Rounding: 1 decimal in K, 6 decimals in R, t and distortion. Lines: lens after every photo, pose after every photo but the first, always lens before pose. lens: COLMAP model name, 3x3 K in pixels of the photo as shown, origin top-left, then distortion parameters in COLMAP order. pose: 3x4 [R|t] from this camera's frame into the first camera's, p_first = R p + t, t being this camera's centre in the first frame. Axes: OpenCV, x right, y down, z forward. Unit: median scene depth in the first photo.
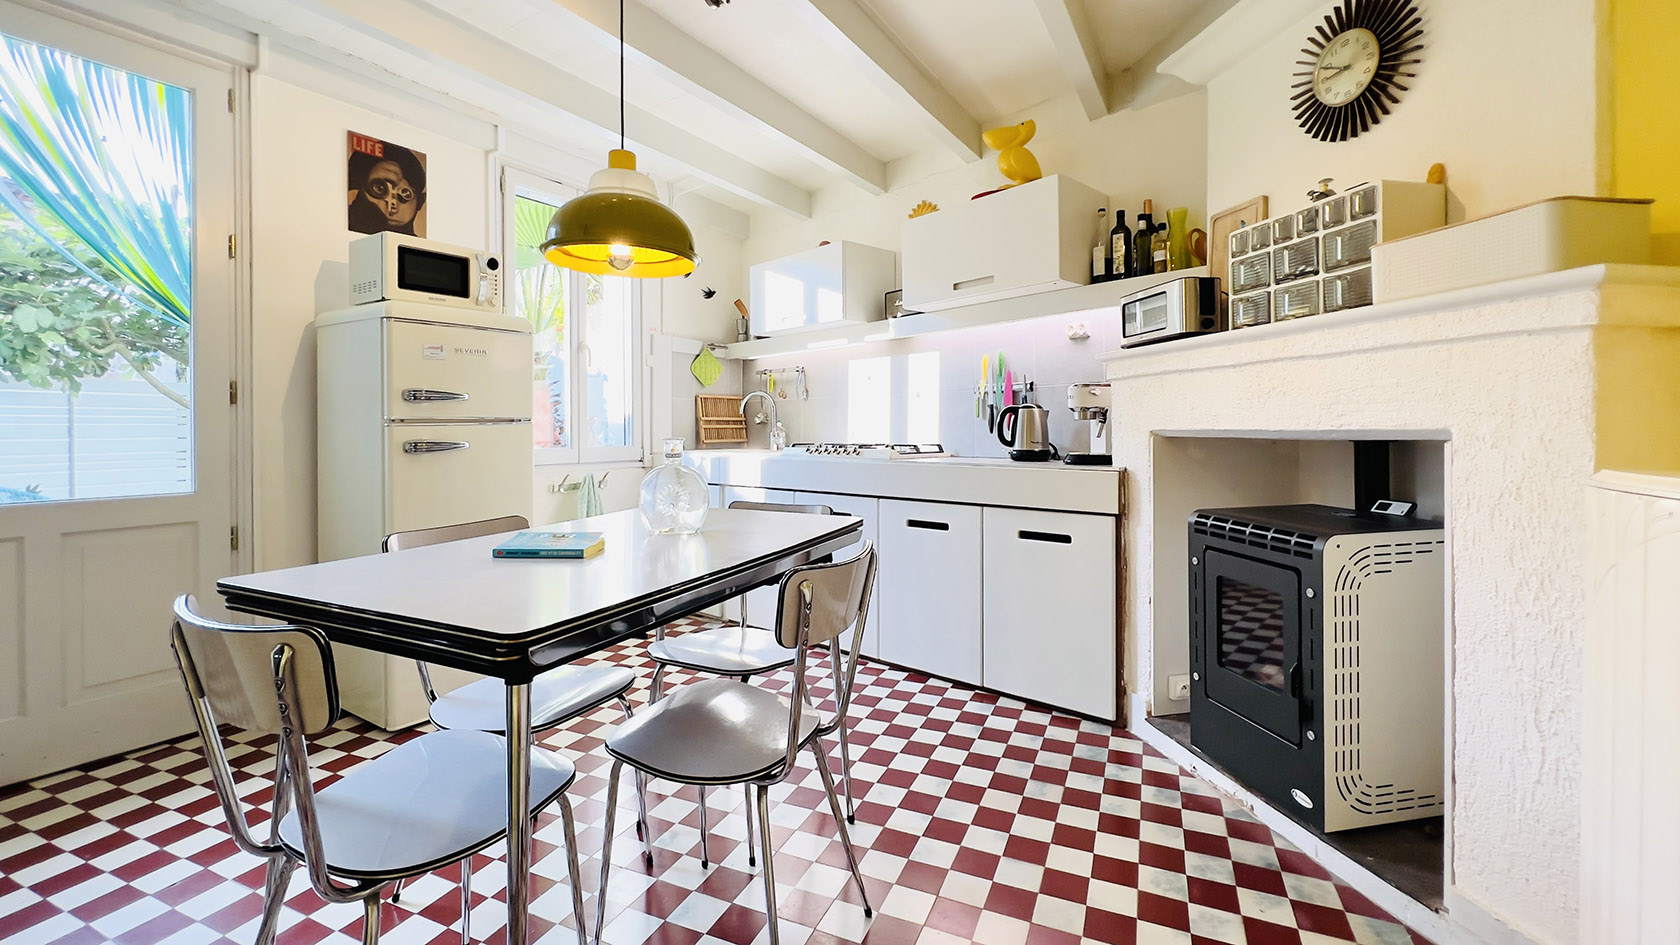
lens RADIAL K [[706.5, 0, 842.0], [0, 706.5, 431.1], [0, 0, 1]] dist [0.000455, -0.000098]
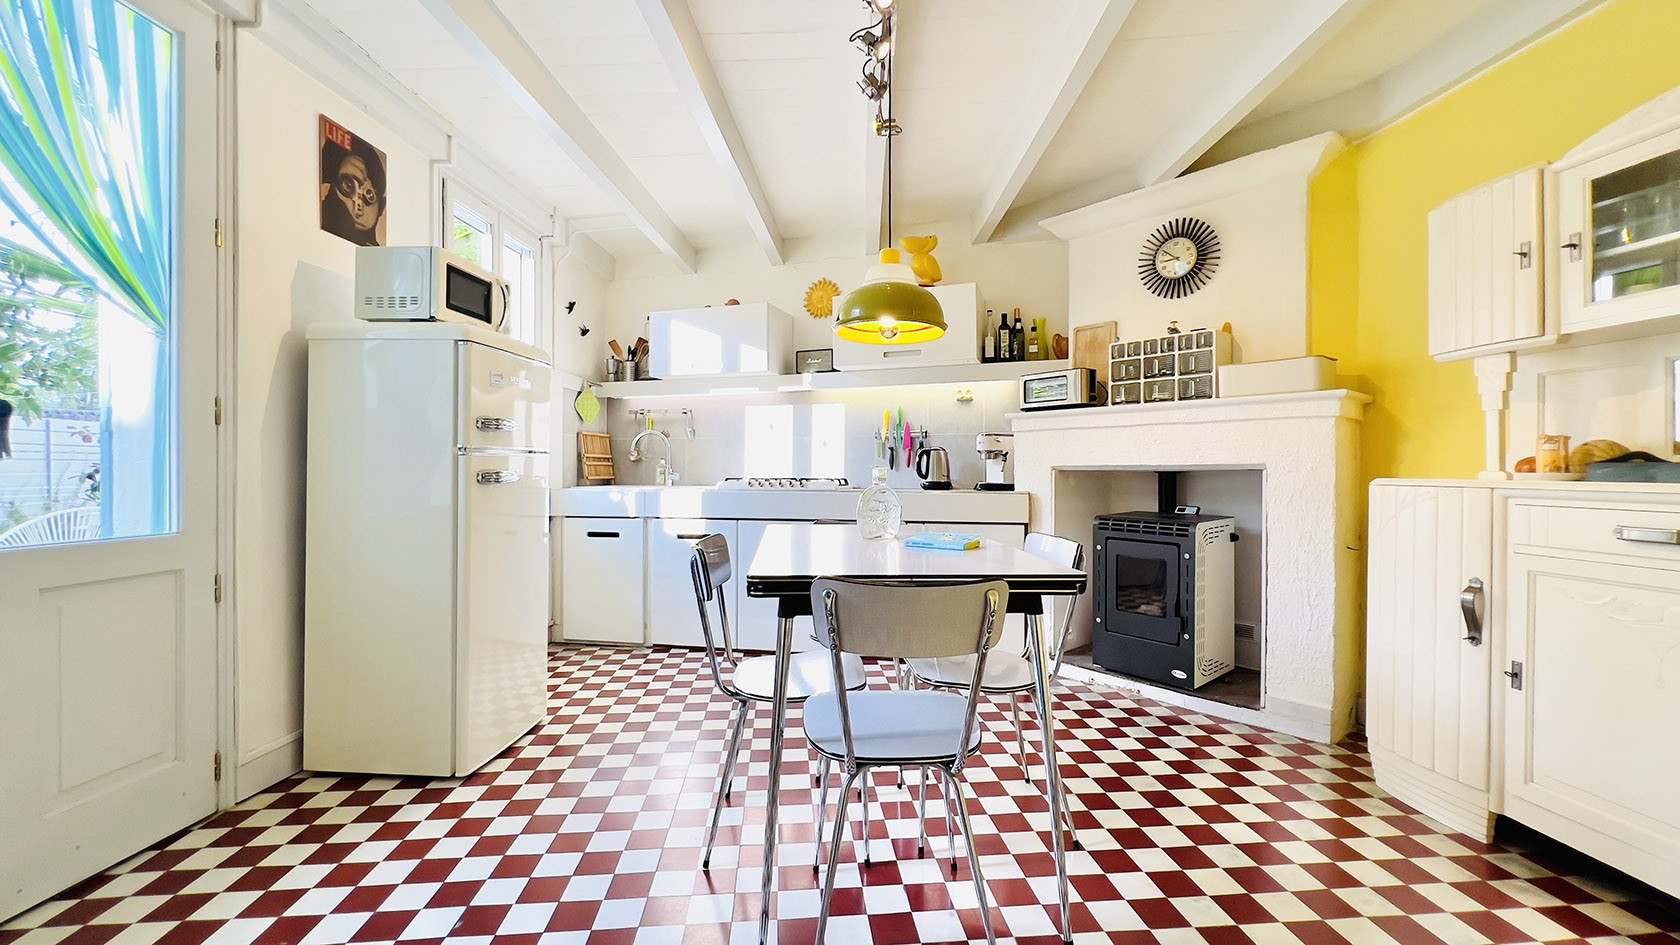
lens RADIAL K [[675.0, 0, 836.8], [0, 675.0, 474.0], [0, 0, 1]] dist [-0.002266, -0.000242]
pose [[0.873105, 0.003001, 0.487522, -0.574088], [-0.002581, 0.999995, -0.001533, 0.016521], [-0.487525, 0.000080, 0.873109, -0.031077]]
